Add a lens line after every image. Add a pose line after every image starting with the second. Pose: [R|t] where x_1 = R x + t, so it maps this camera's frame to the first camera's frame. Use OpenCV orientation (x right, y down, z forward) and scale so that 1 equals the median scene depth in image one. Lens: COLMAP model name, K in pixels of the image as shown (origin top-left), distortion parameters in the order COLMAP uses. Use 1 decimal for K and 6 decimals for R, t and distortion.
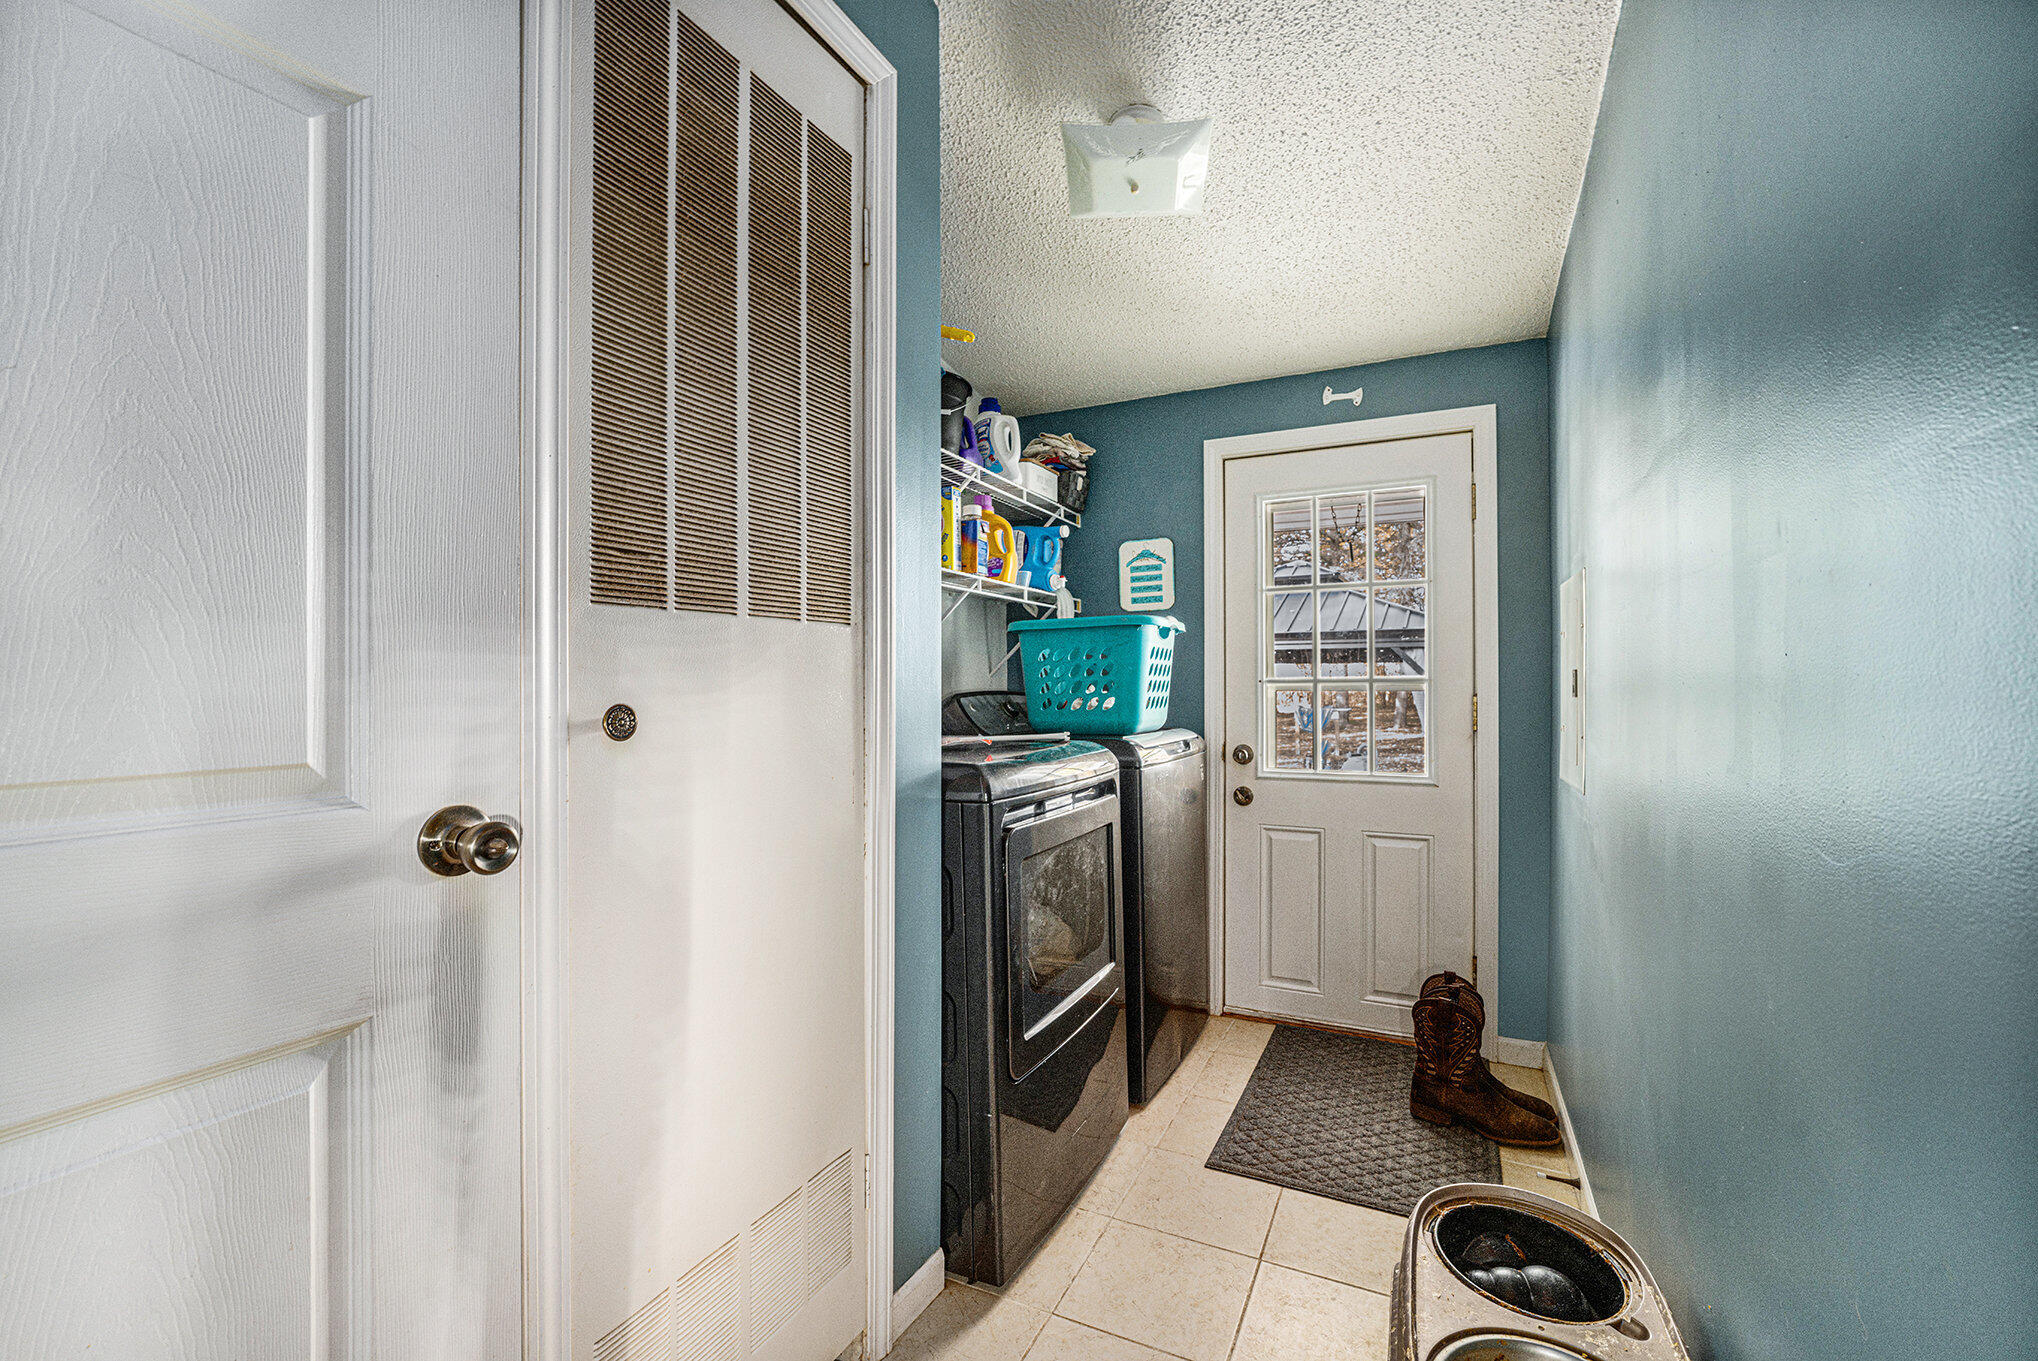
lens RADIAL K [[831.1, 0, 1020.7], [0, 831.1, 679.5], [0, 0, 1]] dist [-0.028013, 0.000804]
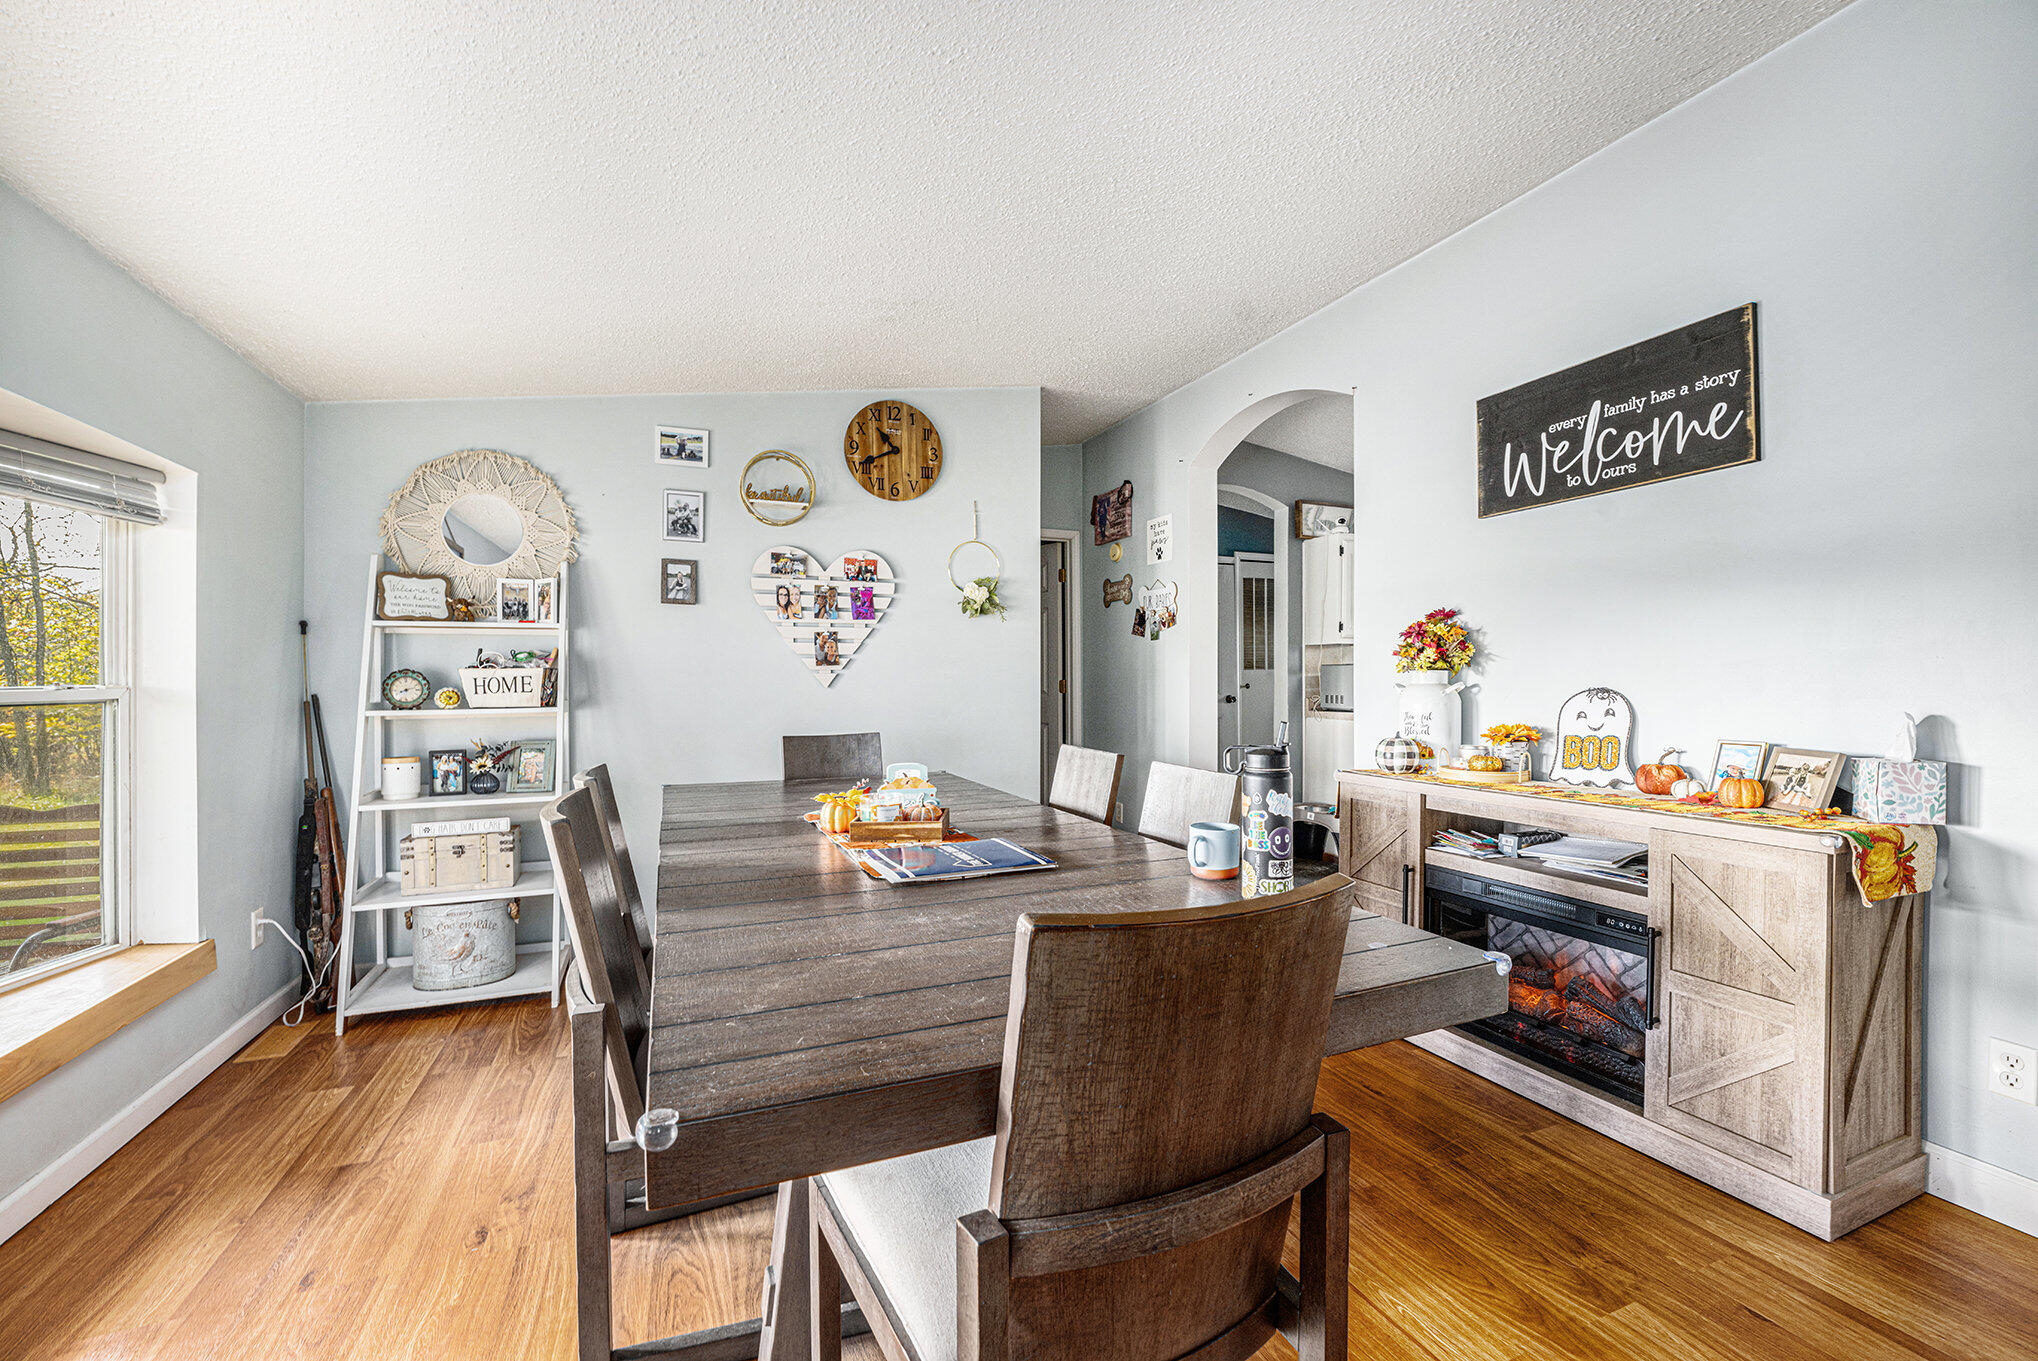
lens RADIAL K [[831.1, 0, 1020.6], [0, 831.1, 680.1], [0, 0, 1]] dist [-0.028013, 0.000804]
pose [[0.756420, -0.002000, -0.654083, 2.383877], [0.001937, 0.999998, -0.000818, 0.000163], [0.654083, -0.000648, 0.756423, -4.995869]]
